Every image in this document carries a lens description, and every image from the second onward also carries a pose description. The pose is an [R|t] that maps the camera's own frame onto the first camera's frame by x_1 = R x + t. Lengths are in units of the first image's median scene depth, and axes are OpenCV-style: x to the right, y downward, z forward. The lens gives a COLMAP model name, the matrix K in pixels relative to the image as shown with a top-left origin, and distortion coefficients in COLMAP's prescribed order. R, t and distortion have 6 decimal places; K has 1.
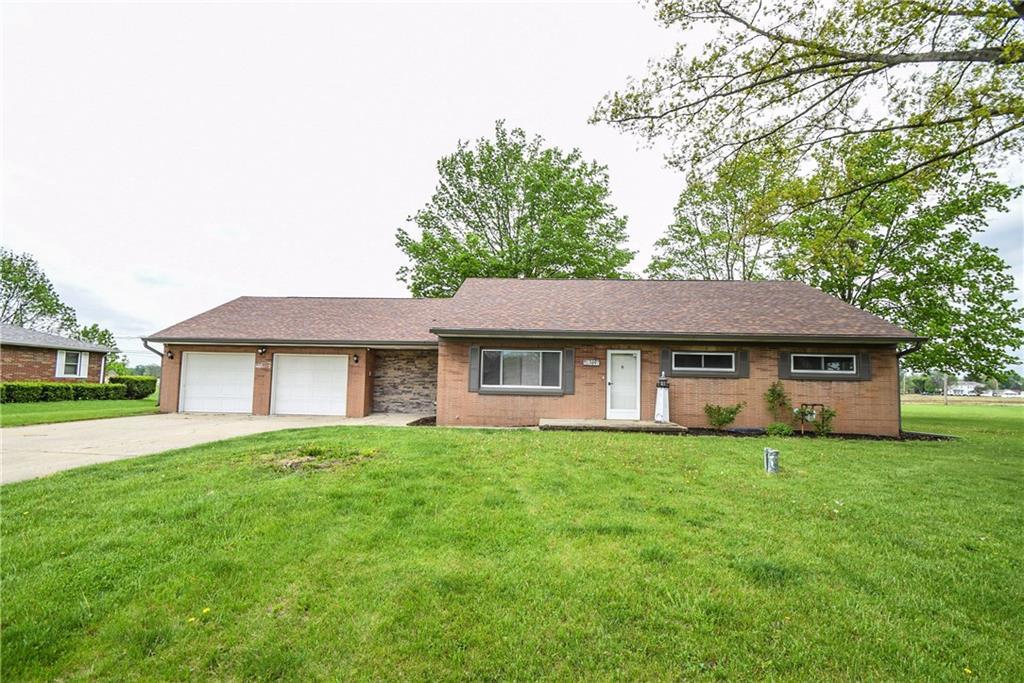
lens RADIAL K [[442.7, 0, 512.0], [0, 442.7, 341.5], [0, 0, 1]] dist [-0.009025, 0.000018]
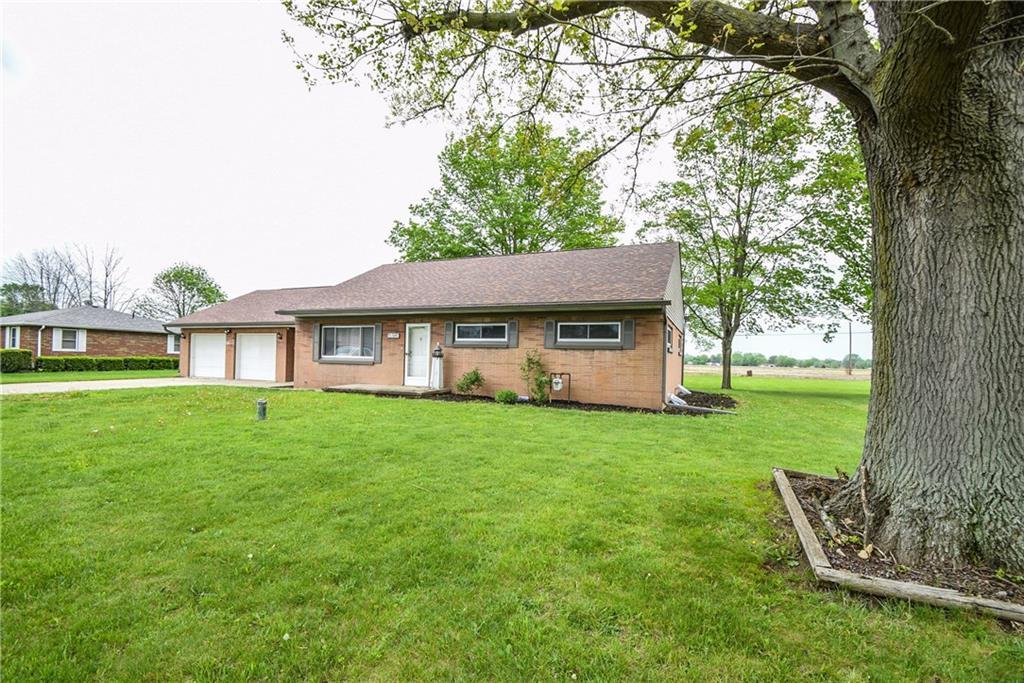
lens RADIAL K [[451.3, 0, 514.9], [0, 451.3, 354.7], [0, 0, 1]] dist [-0.010403, -0.000160]
pose [[0.941690, -0.005690, -0.336434, 0.855293], [0.034234, 0.996289, 0.078972, 0.016384], [0.334736, -0.085885, 0.938390, 0.023073]]
